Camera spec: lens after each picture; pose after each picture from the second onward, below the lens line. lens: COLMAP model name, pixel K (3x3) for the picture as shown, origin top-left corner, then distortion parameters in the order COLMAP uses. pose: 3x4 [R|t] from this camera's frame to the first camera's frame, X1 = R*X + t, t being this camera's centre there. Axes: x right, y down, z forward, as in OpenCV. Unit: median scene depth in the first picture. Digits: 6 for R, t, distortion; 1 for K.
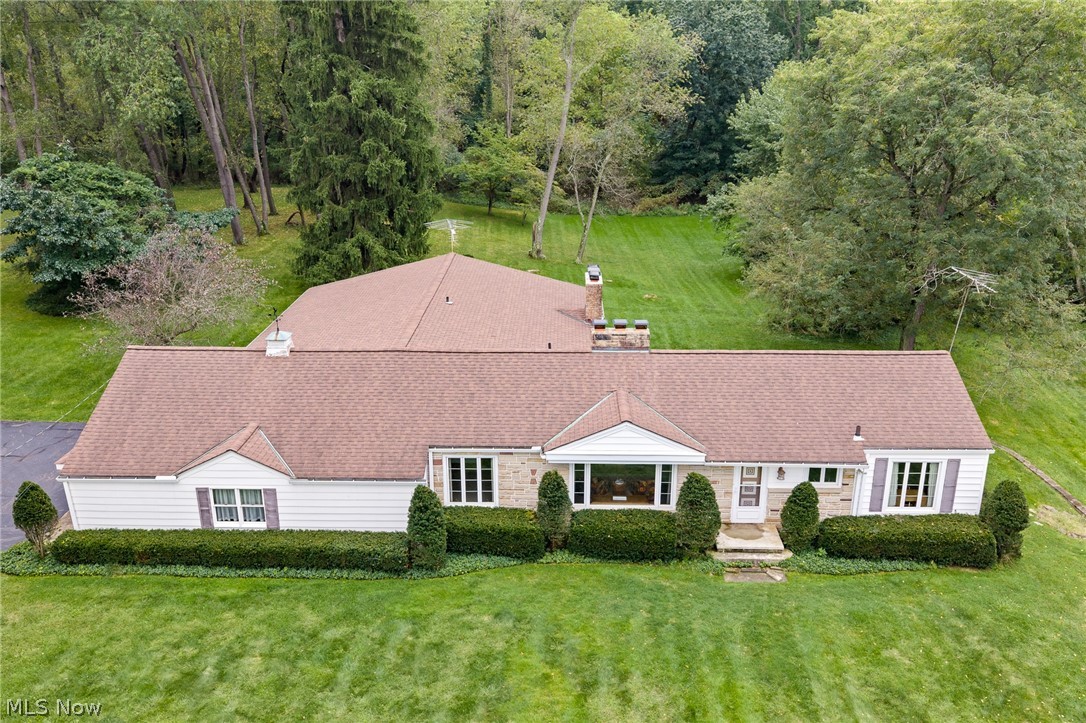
lens RADIAL K [[927.4, 0, 543.0], [0, 927.4, 361.5], [0, 0, 1]] dist [0.009257, -0.008344]
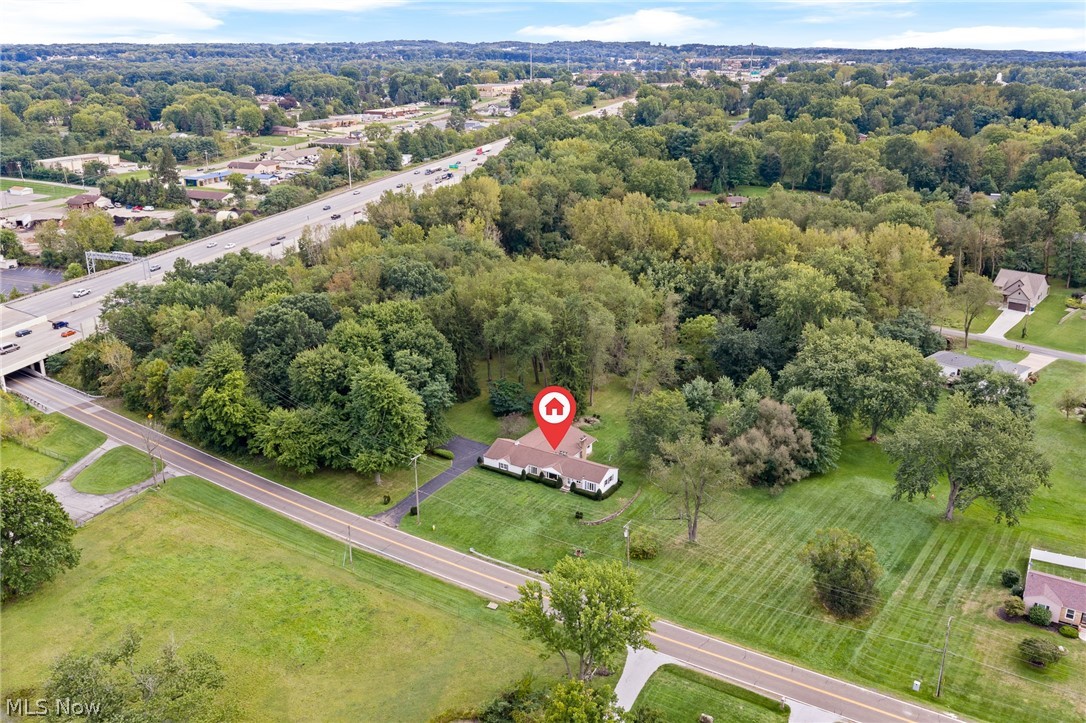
lens RADIAL K [[927.4, 0, 543.0], [0, 927.4, 361.5], [0, 0, 1]] dist [0.009257, -0.008344]
pose [[0.861013, 0.175367, -0.477392, 3.185503], [-0.171129, 0.983835, 0.052762, -1.061235], [0.478928, 0.036267, 0.877105, -5.123050]]
